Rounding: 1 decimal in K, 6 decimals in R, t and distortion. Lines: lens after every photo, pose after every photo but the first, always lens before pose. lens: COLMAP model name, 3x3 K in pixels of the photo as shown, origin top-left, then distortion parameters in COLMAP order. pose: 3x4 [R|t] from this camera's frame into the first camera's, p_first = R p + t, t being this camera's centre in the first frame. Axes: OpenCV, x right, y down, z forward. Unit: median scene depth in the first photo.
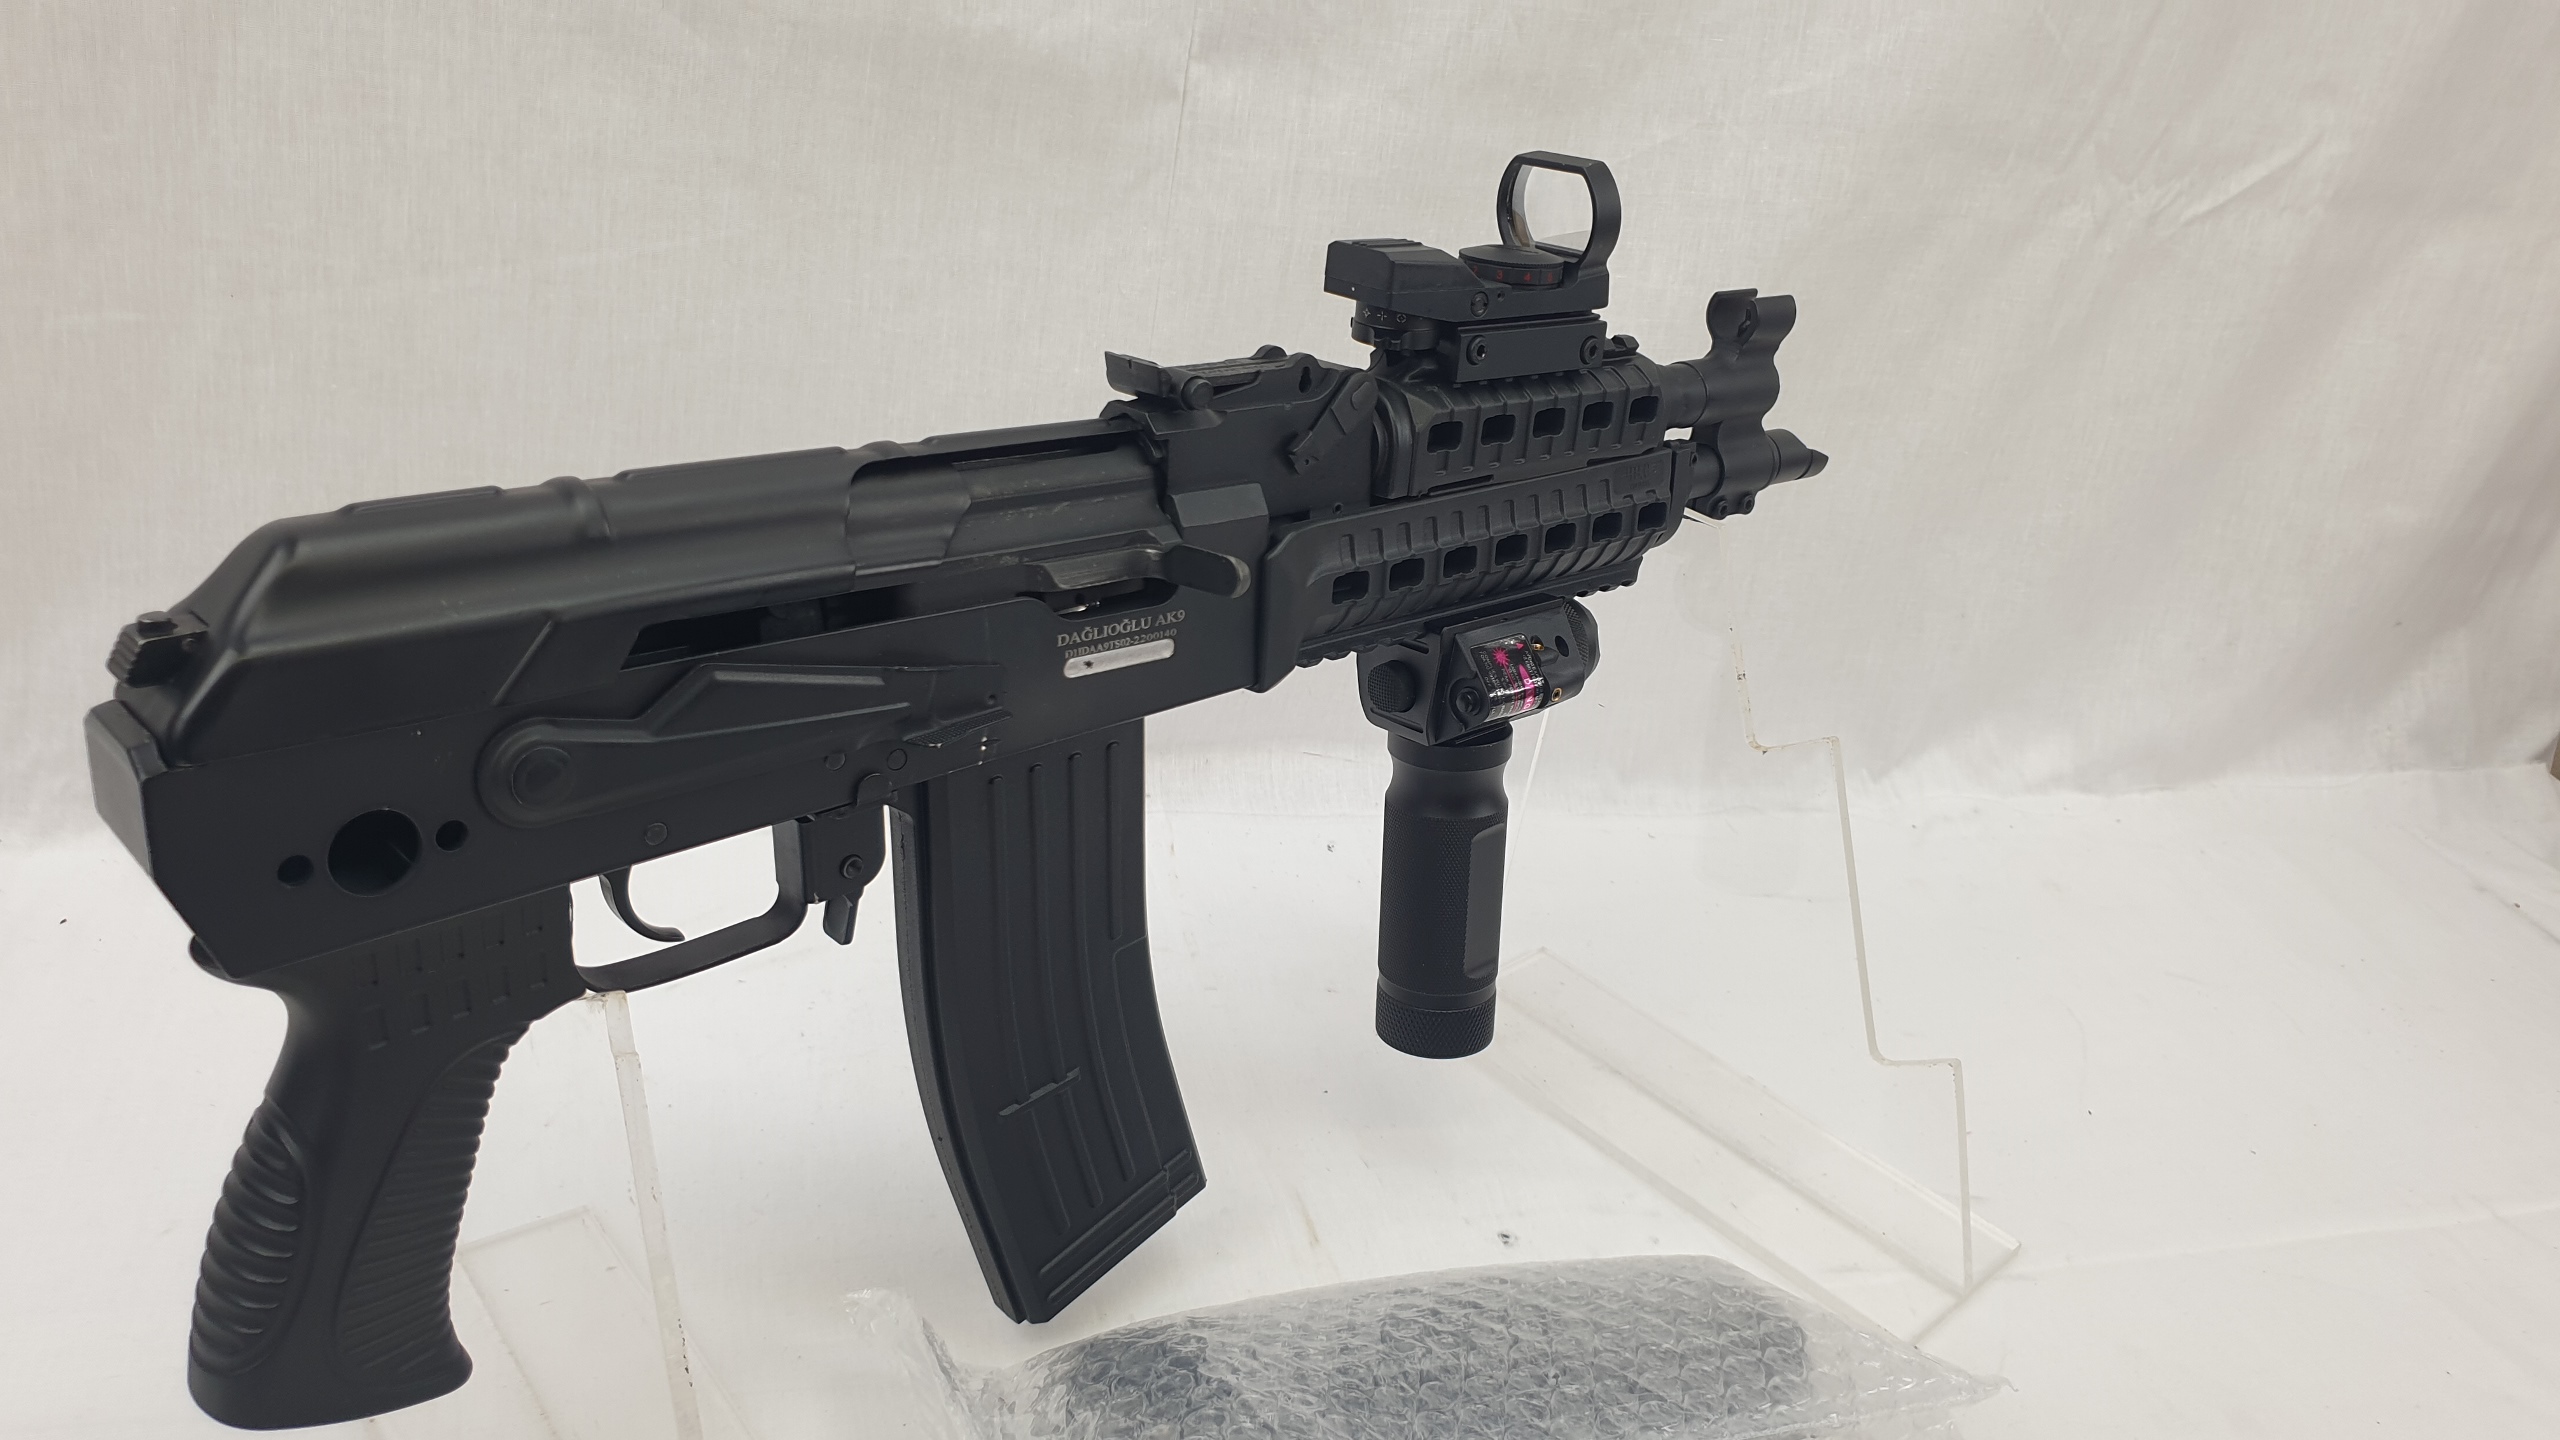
lens RADIAL K [[2061.4, 0, 1301.0], [0, 2061.4, 717.8], [0, 0, 1]] dist [0.033213, -0.057166]
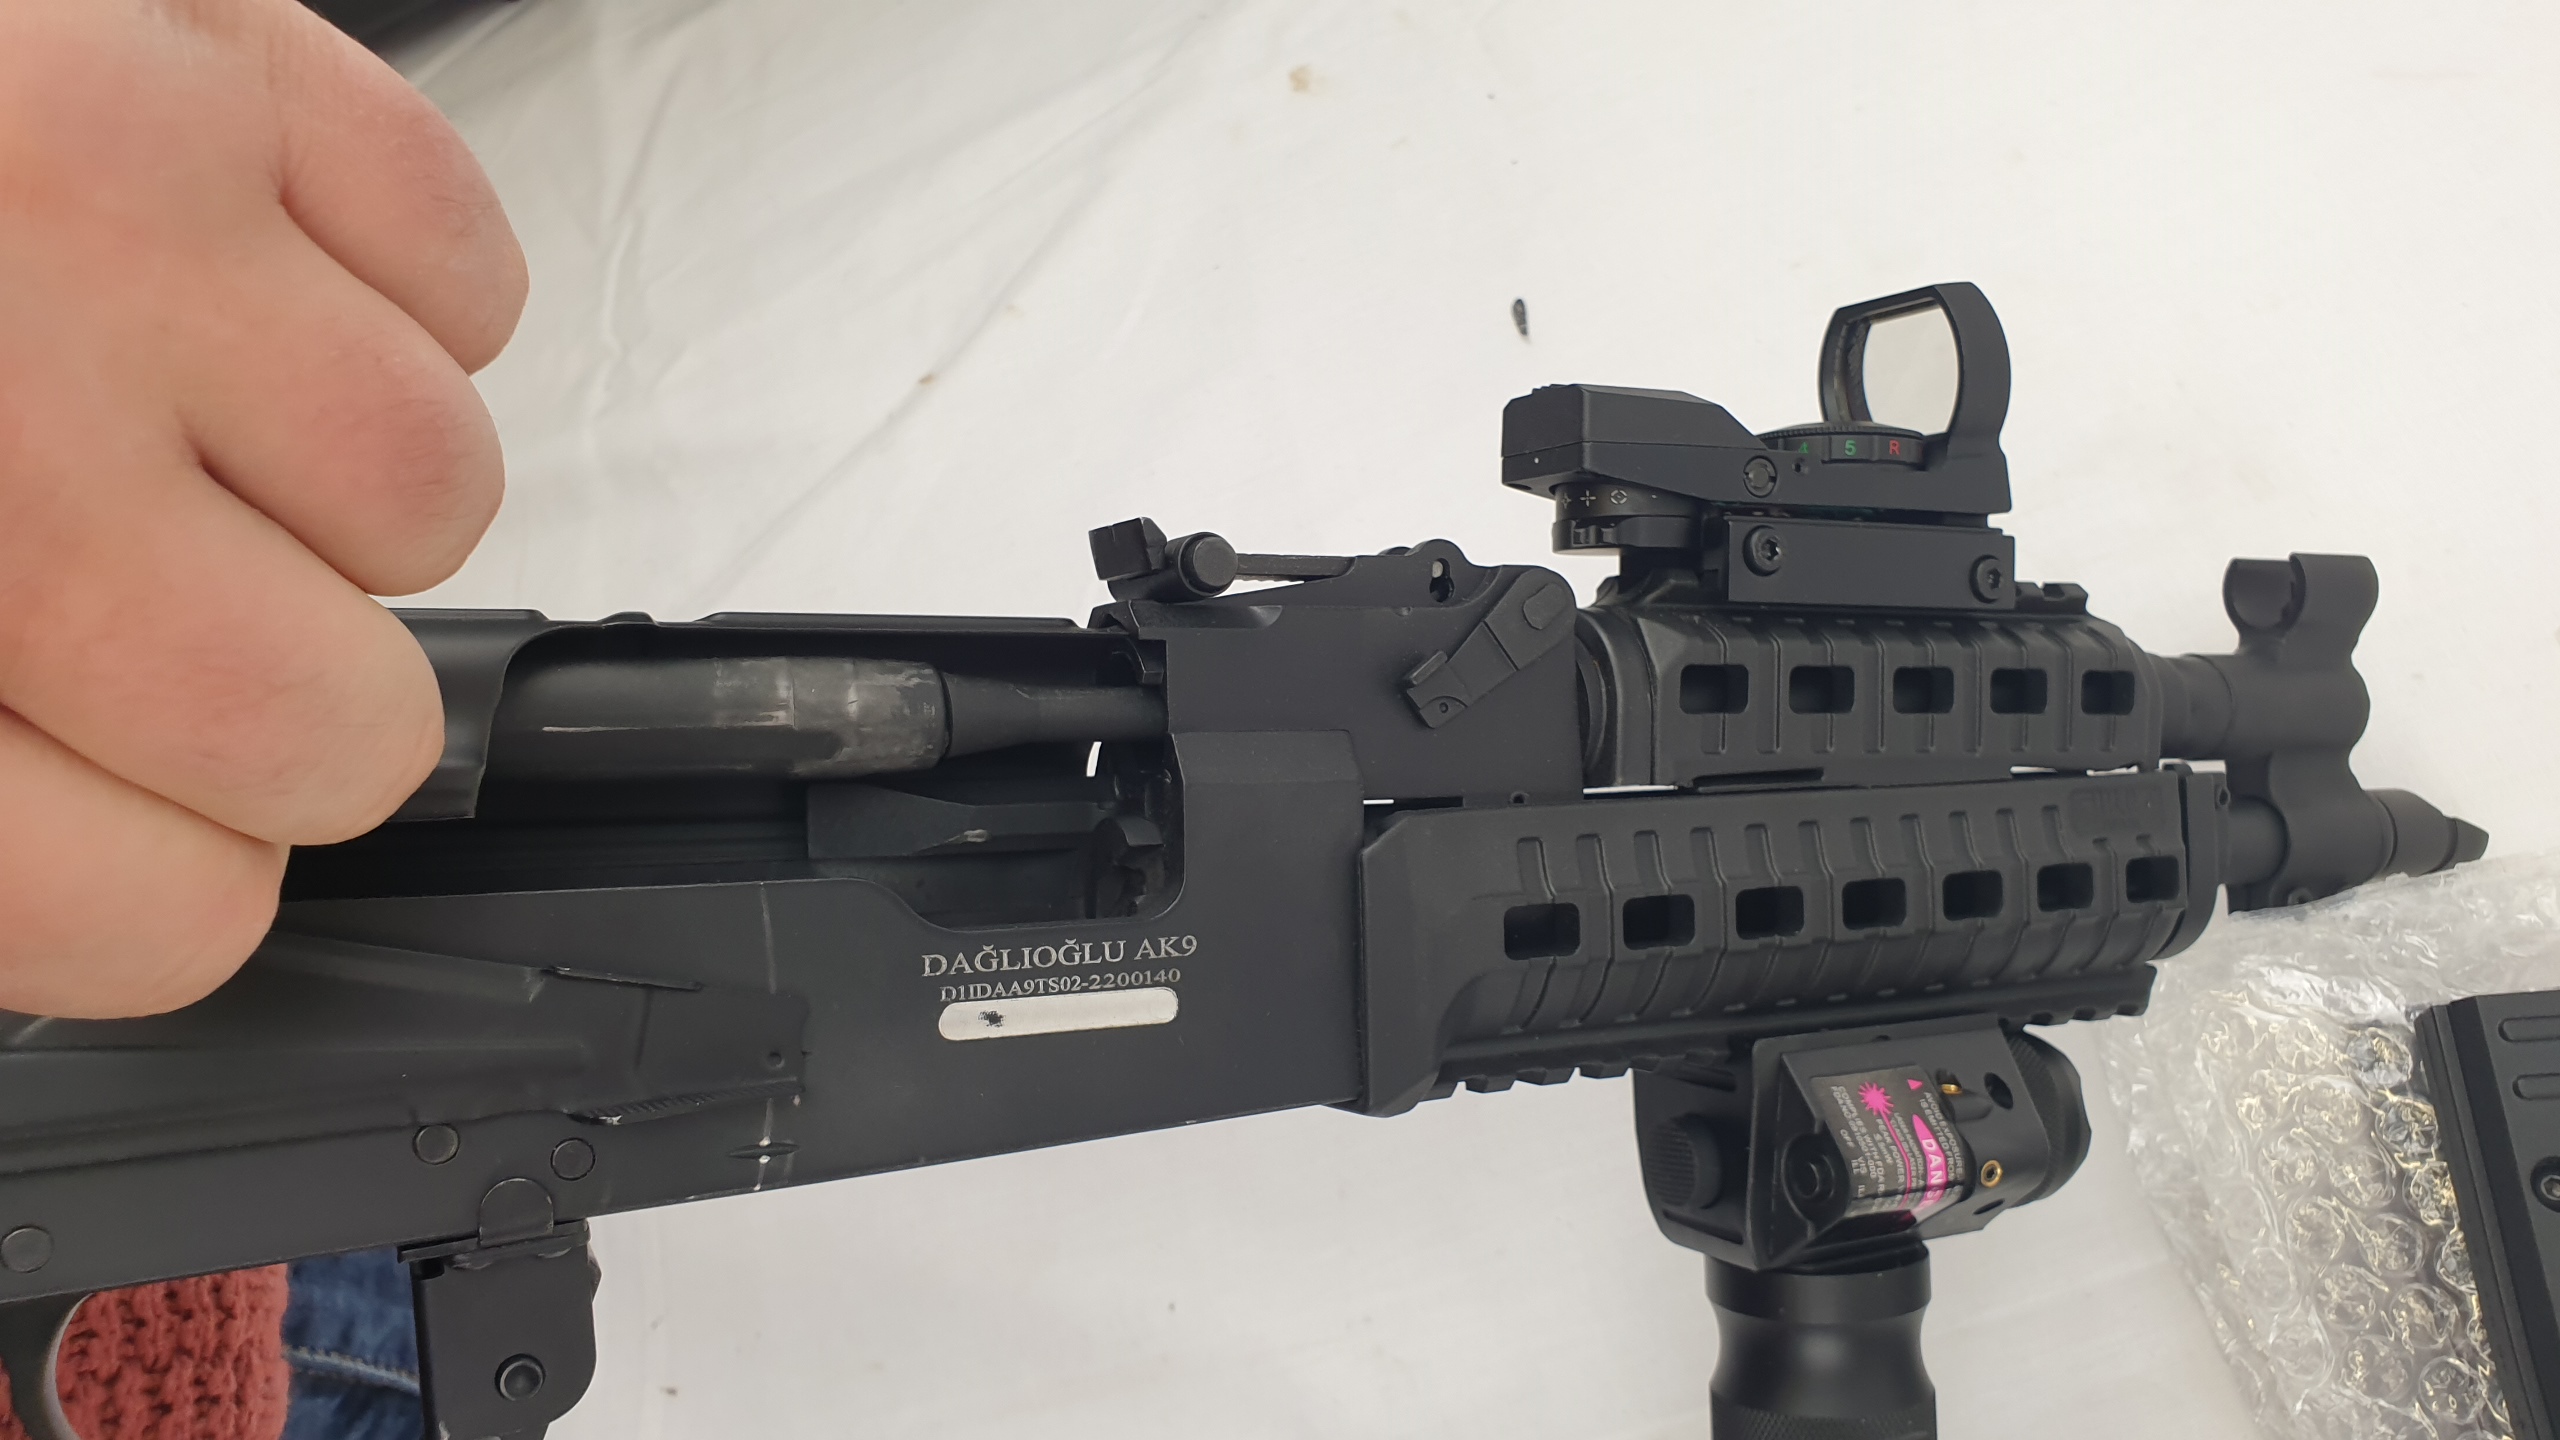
lens RADIAL K [[2061.4, 0, 1329.3], [0, 2061.4, 734.5], [0, 0, 1]] dist [0.033213, -0.057166]
pose [[0.959267, -0.074862, -0.272400, 0.128180], [-0.025694, 0.937132, -0.348028, 0.085558], [0.281329, 0.340851, 0.897037, 0.464257]]
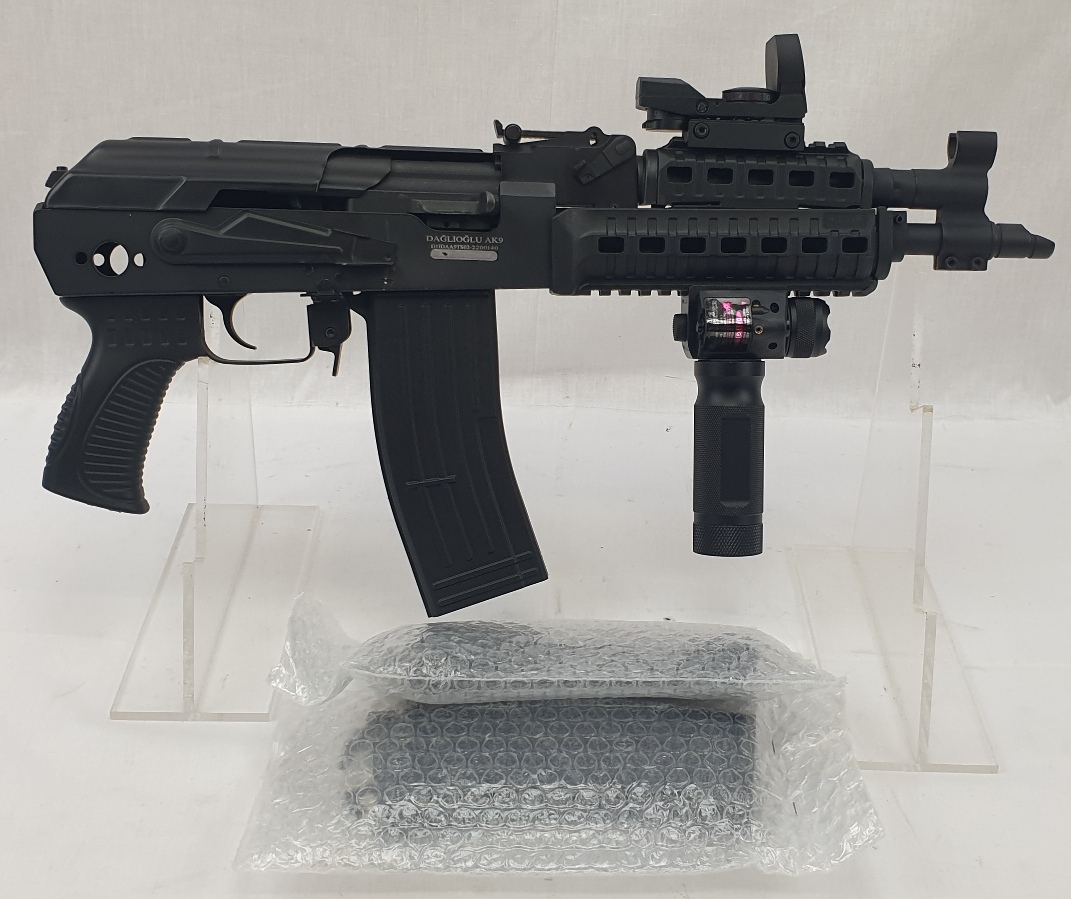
lens RADIAL K [[1608.4, 0, 626.0], [0, 1608.4, 511.1], [0, 0, 1]] dist [0.071006, 0.000000]
pose [[0.800032, 0.052666, -0.597641, 0.971046], [-0.181966, 0.970517, -0.158063, 0.423950], [0.571697, 0.235206, 0.786029, -0.127941]]
